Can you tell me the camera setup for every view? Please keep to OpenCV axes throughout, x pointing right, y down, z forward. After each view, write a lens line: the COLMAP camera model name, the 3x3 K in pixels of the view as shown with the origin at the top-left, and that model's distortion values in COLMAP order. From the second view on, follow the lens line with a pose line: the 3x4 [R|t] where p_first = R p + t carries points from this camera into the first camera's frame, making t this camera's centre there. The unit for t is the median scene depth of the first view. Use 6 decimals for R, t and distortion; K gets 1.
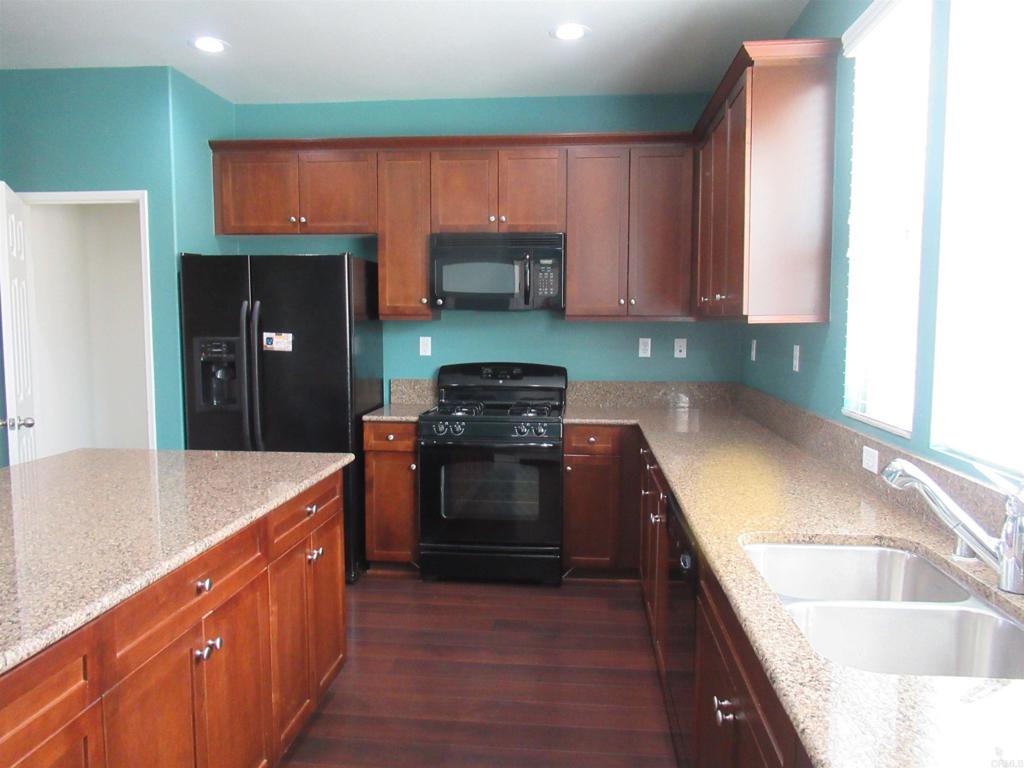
lens RADIAL K [[752.7, 0, 512.0], [0, 752.7, 384.0], [0, 0, 1]] dist [-0.026265, 0.001368]
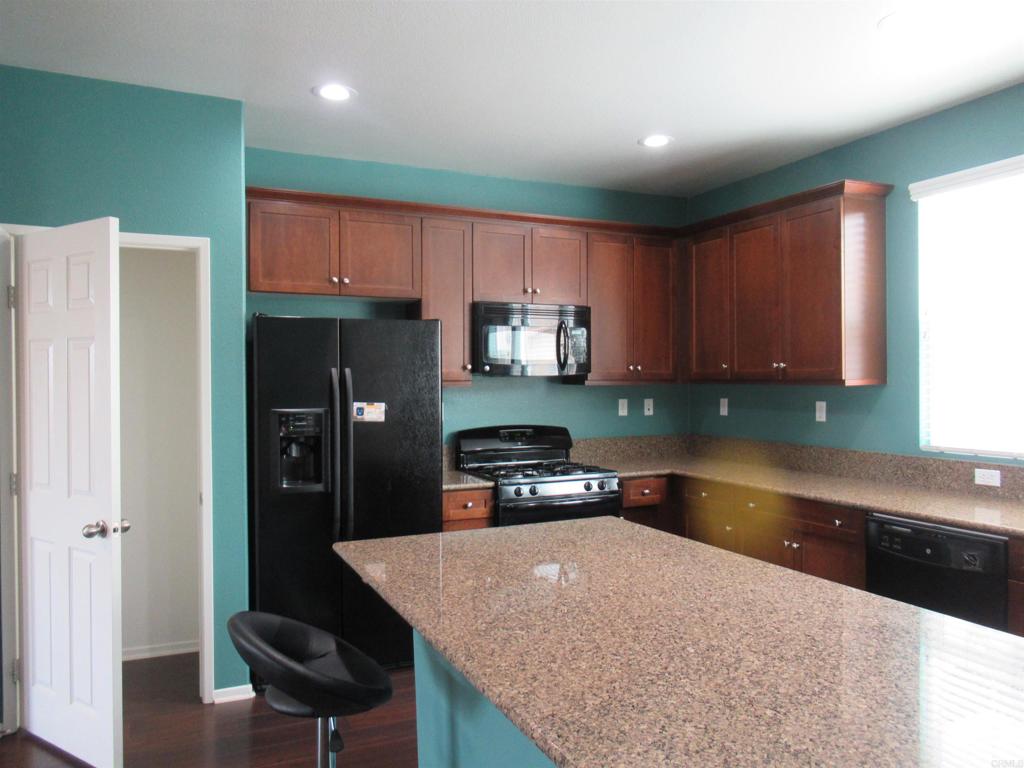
lens RADIAL K [[752.7, 0, 512.0], [0, 752.7, 384.0], [0, 0, 1]] dist [-0.026265, 0.001368]
pose [[0.864592, -0.012850, 0.502310, -0.618741], [0.052656, 0.996486, -0.065141, -0.020792], [-0.499708, 0.082770, 0.862230, 0.110614]]
